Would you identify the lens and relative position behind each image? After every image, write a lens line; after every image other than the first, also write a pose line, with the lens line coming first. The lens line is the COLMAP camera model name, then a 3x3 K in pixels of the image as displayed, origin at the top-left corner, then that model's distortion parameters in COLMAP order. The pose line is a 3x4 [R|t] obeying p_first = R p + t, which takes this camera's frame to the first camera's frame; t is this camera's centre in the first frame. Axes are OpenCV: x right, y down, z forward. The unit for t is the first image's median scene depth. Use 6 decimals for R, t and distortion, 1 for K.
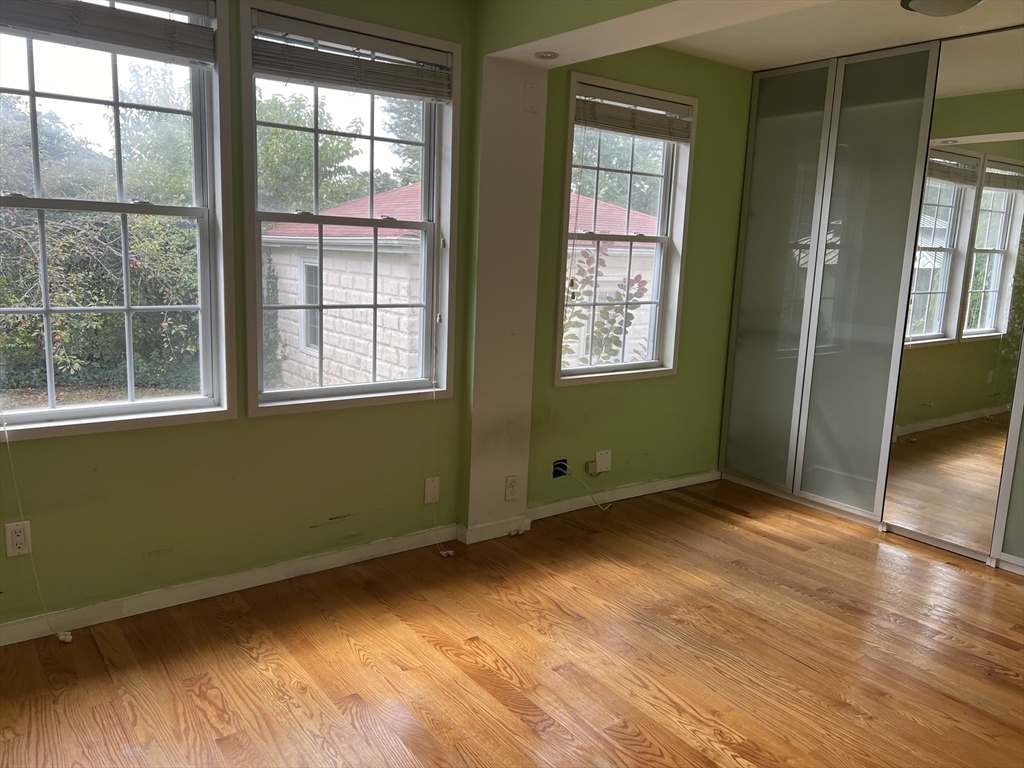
lens RADIAL K [[749.1, 0, 507.8], [0, 749.1, 372.0], [0, 0, 1]] dist [0.064814, -0.072069]
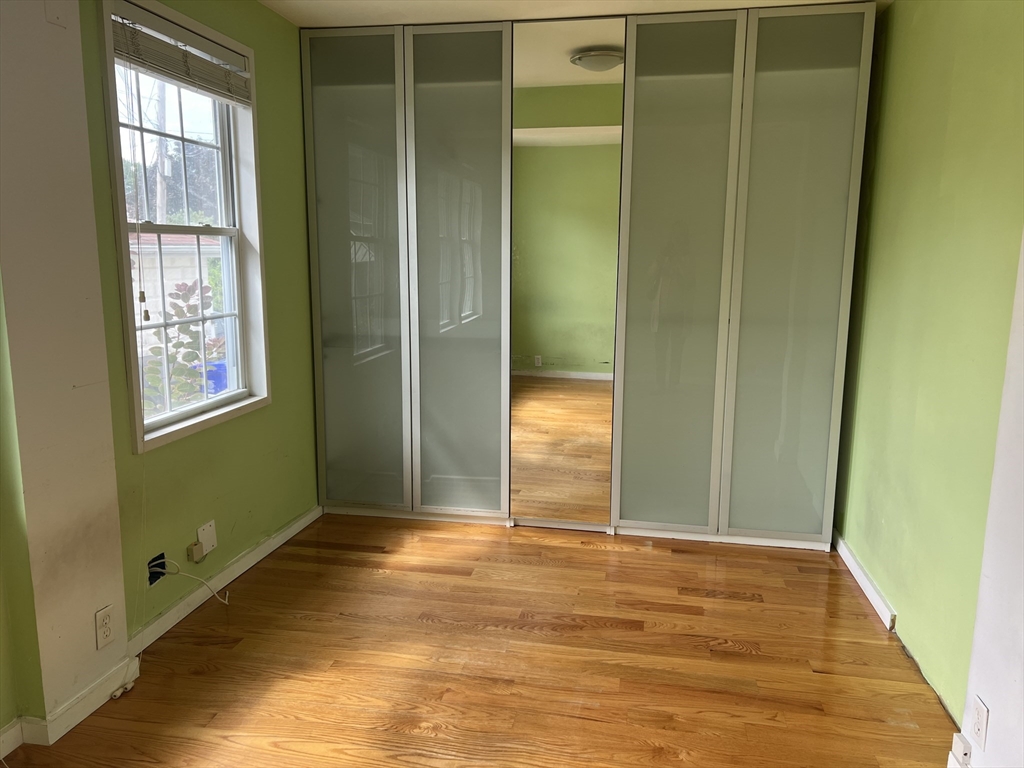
lens RADIAL K [[761.3, 0, 507.3], [0, 761.3, 381.0], [0, 0, 1]] dist [0.064860, -0.067376]
pose [[0.729458, -0.146945, 0.668056, -0.144141], [0.127788, 0.988734, 0.077949, -0.055632], [-0.671983, 0.028509, 0.740017, 0.261967]]
